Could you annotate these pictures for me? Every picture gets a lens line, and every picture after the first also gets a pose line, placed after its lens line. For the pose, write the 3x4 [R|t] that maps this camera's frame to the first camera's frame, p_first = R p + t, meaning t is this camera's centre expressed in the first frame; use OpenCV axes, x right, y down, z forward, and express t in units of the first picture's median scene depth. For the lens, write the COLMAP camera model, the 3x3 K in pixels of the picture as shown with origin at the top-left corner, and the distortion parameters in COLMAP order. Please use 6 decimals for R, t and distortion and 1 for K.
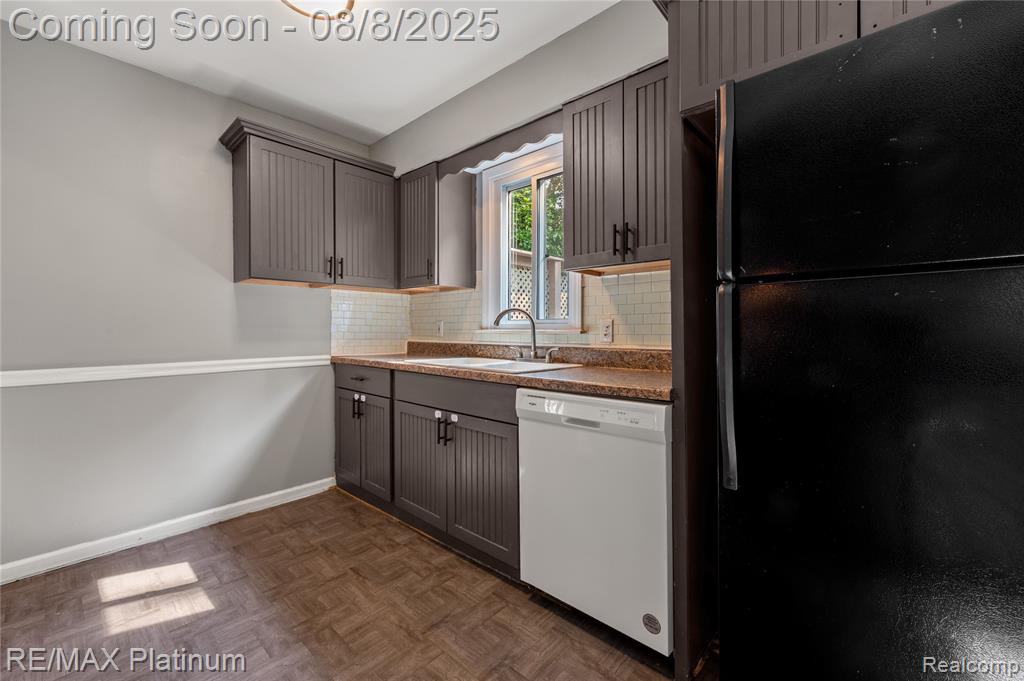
lens RADIAL K [[413.0, 0, 492.2], [0, 413.0, 327.9], [0, 0, 1]] dist [-0.000060, 0.000119]
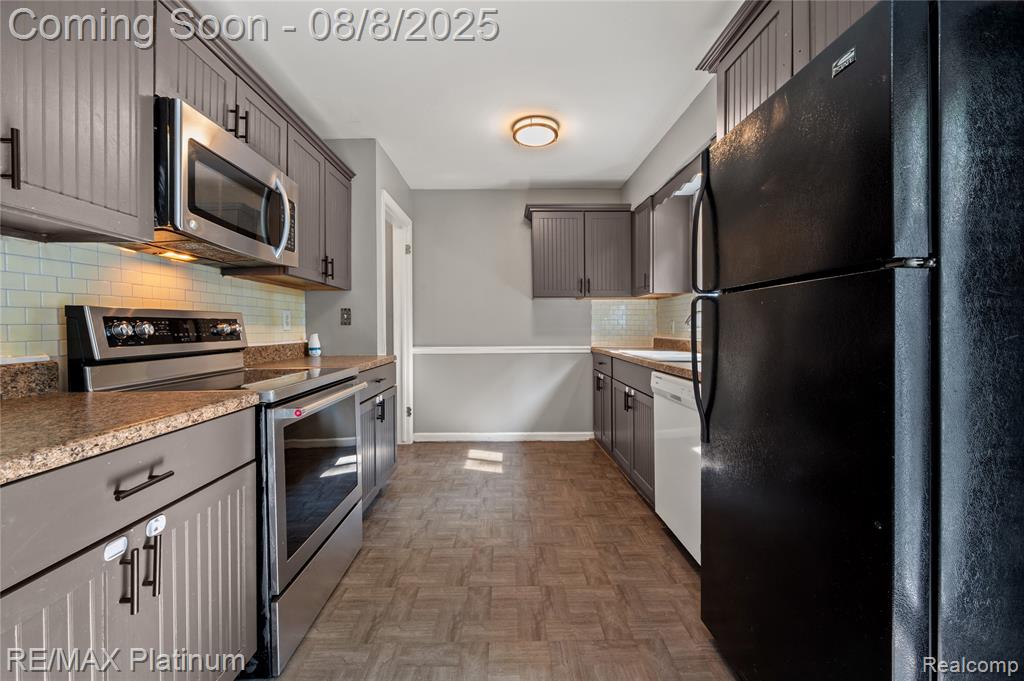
lens RADIAL K [[413.0, 0, 513.5], [0, 413.0, 331.8], [0, 0, 1]] dist [-0.000060, 0.000119]
pose [[0.690267, 0.008738, -0.723502, 0.555411], [0.000414, 0.999922, 0.012471, -0.001459], [0.723555, -0.008908, 0.690209, -0.210888]]
